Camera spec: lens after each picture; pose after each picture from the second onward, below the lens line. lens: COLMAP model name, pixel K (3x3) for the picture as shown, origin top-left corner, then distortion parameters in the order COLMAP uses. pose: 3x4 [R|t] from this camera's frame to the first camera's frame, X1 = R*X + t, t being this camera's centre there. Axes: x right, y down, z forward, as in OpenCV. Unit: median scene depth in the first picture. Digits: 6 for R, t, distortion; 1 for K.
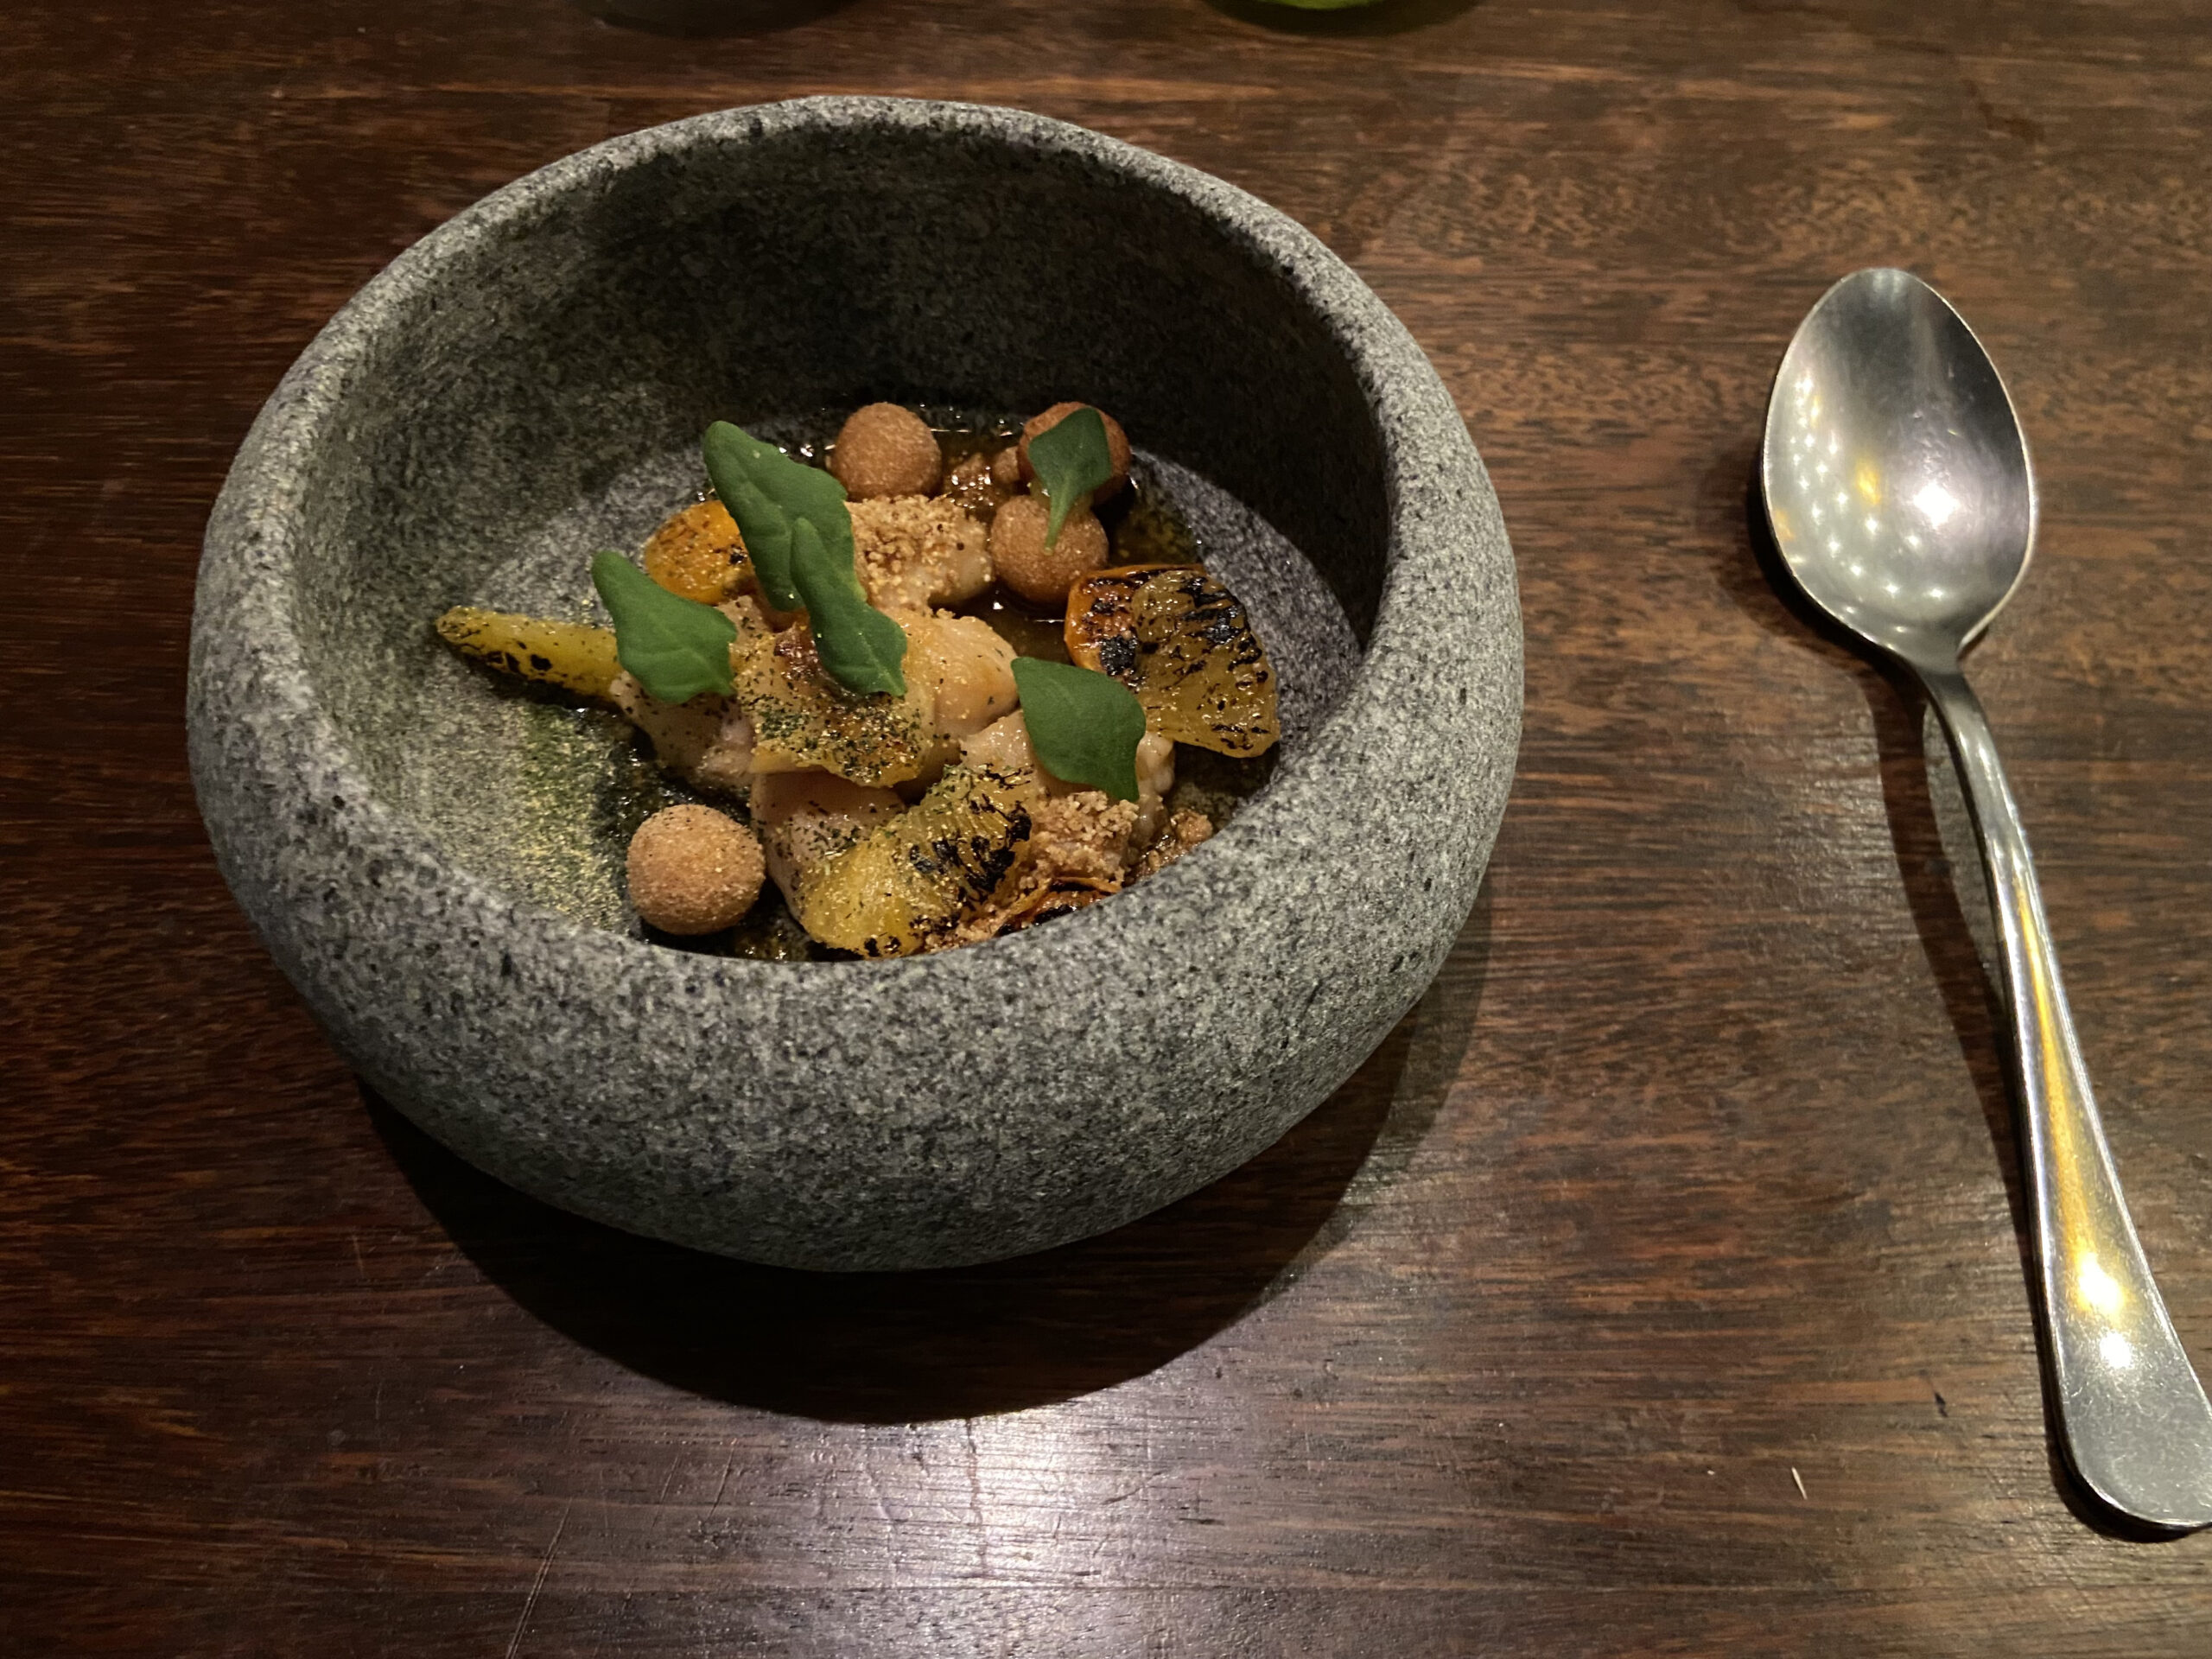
lens RADIAL K [[1753.7, 0, 1095.1], [0, 1753.7, 842.0], [0, 0, 1]] dist [0.110918, -0.170722]
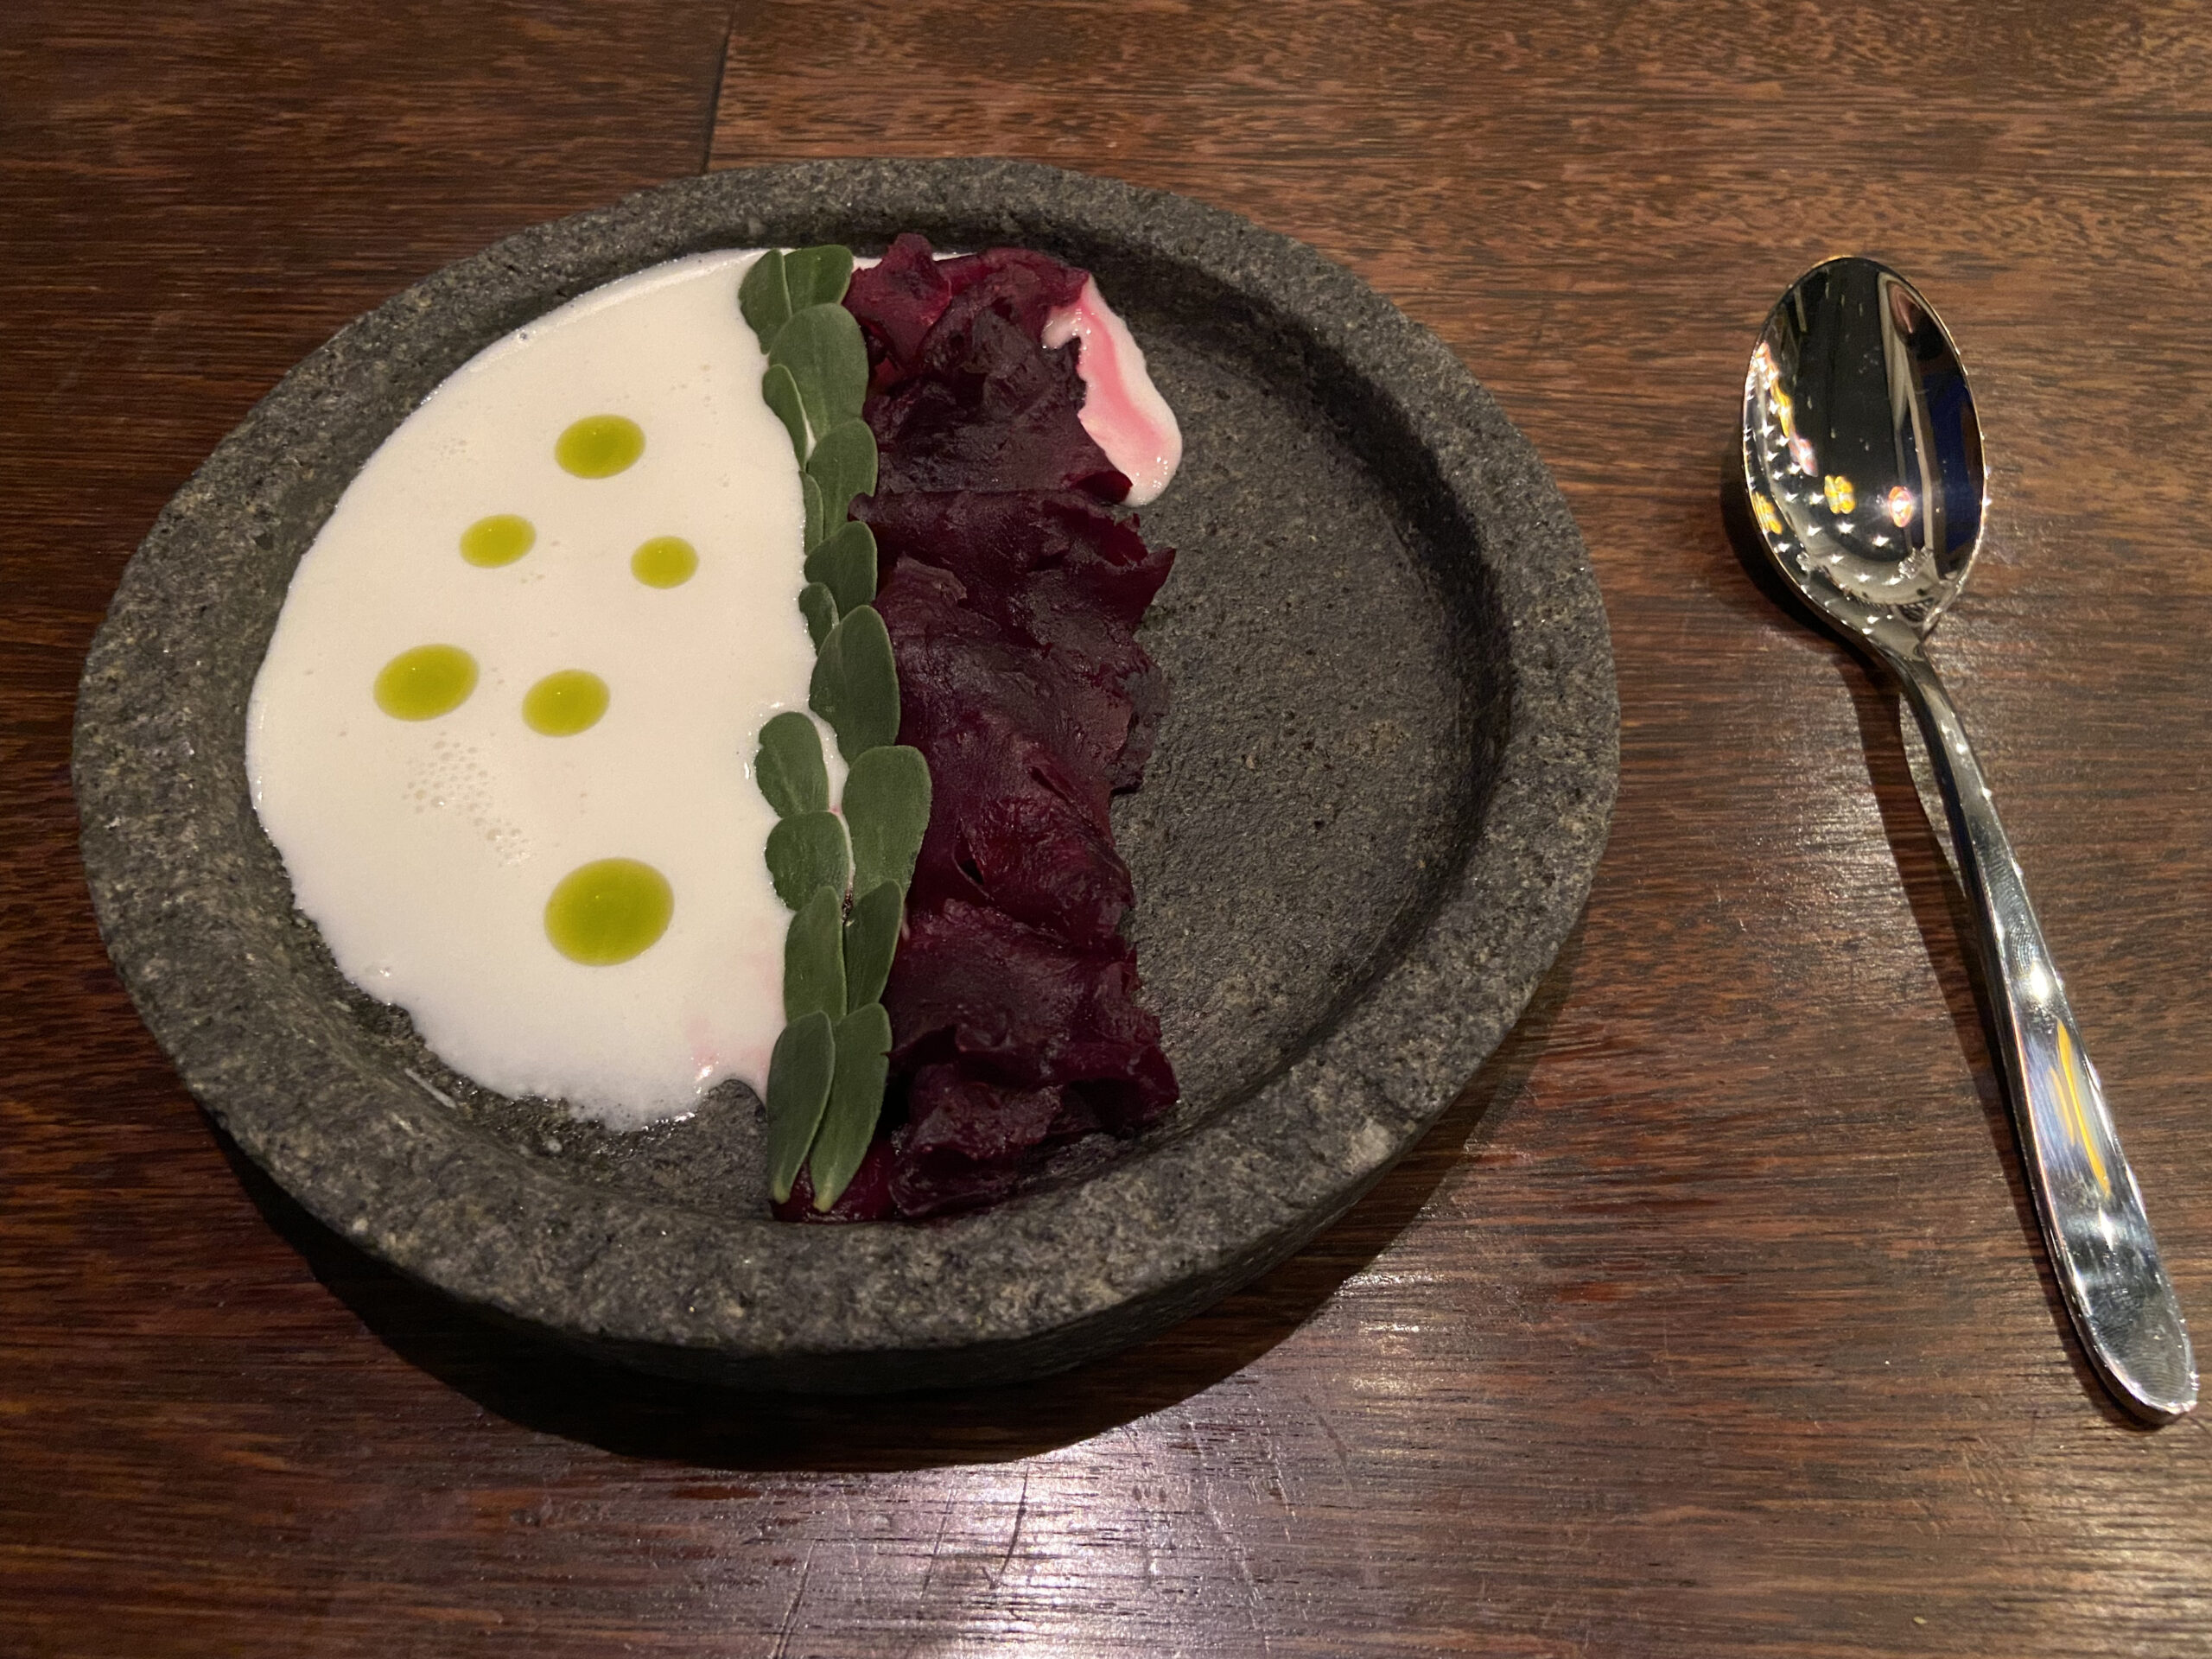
lens RADIAL K [[1753.7, 0, 1089.2], [0, 1753.7, 826.9], [0, 0, 1]] dist [0.110918, -0.170722]
pose [[0.999842, 0.001819, 0.017661, -0.175215], [-0.000852, 0.998509, -0.054576, 0.102128], [-0.017734, 0.054552, 0.998353, 0.232216]]
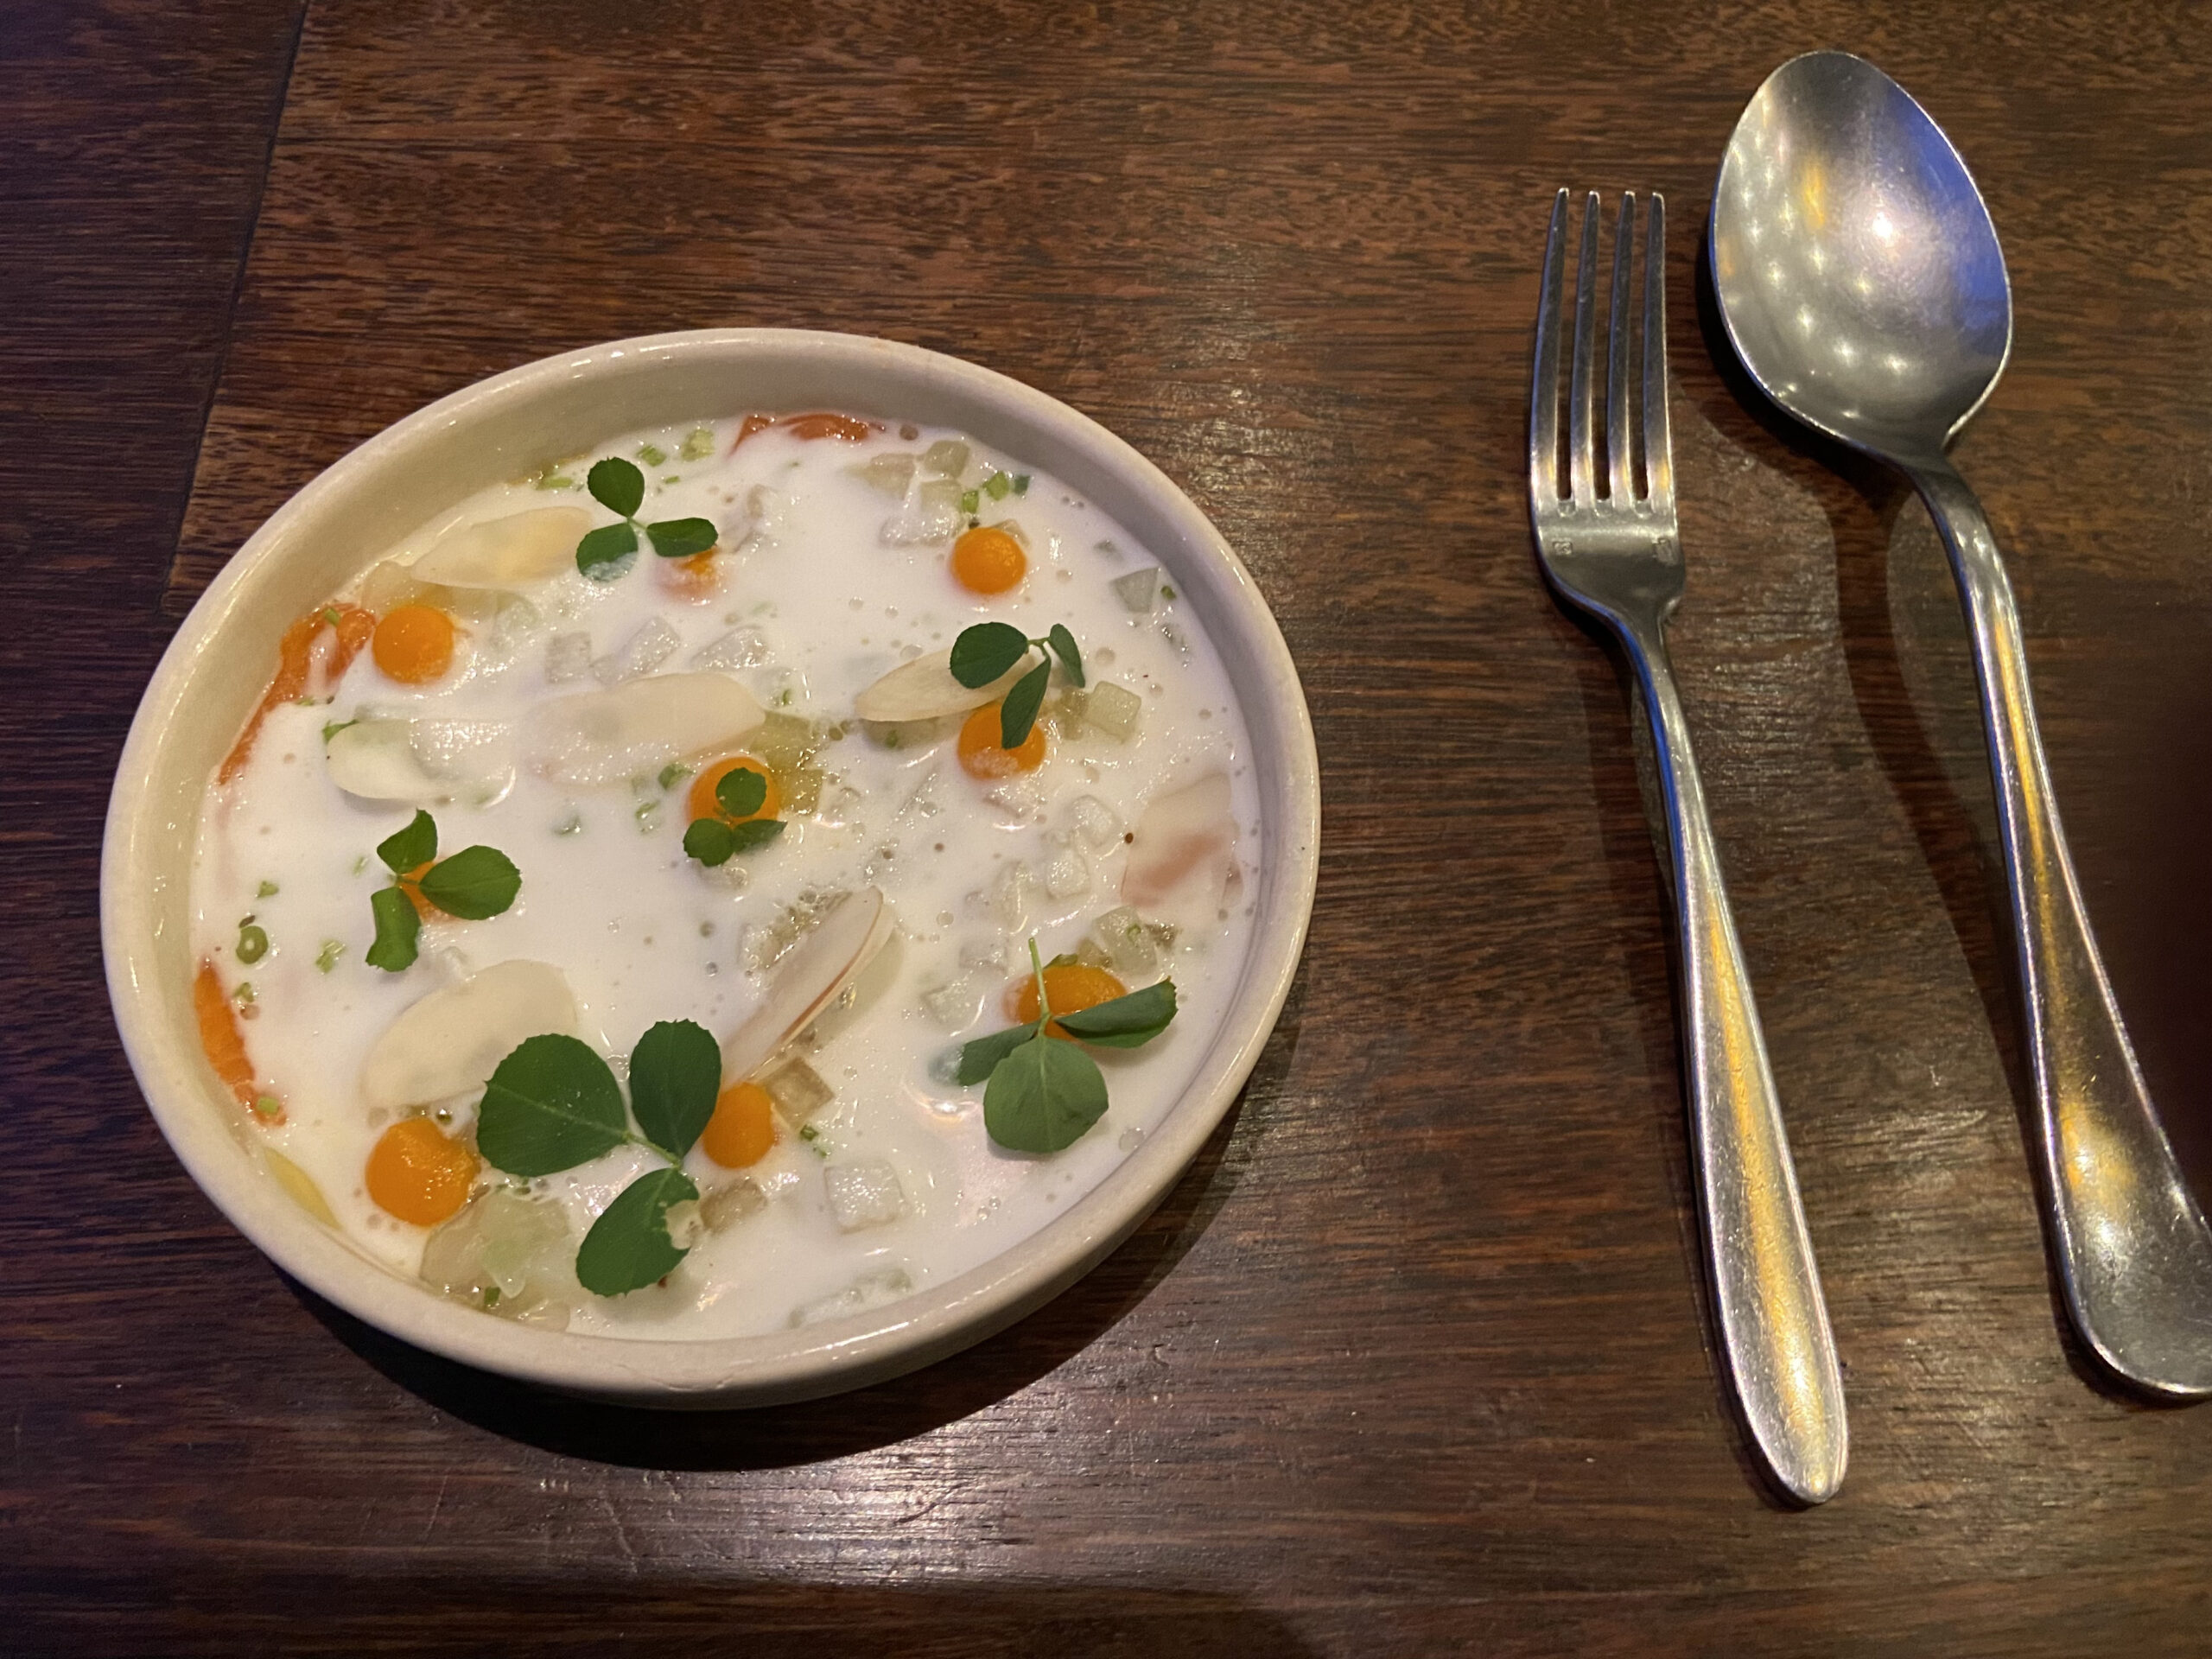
lens RADIAL K [[1753.7, 0, 1109.9], [0, 1753.7, 858.7], [0, 0, 1]] dist [0.110918, -0.170722]
pose [[0.998010, -0.015676, 0.061075, 0.055916], [0.011372, 0.997468, 0.070195, -0.003966], [-0.062020, -0.069360, 0.995662, 0.150736]]
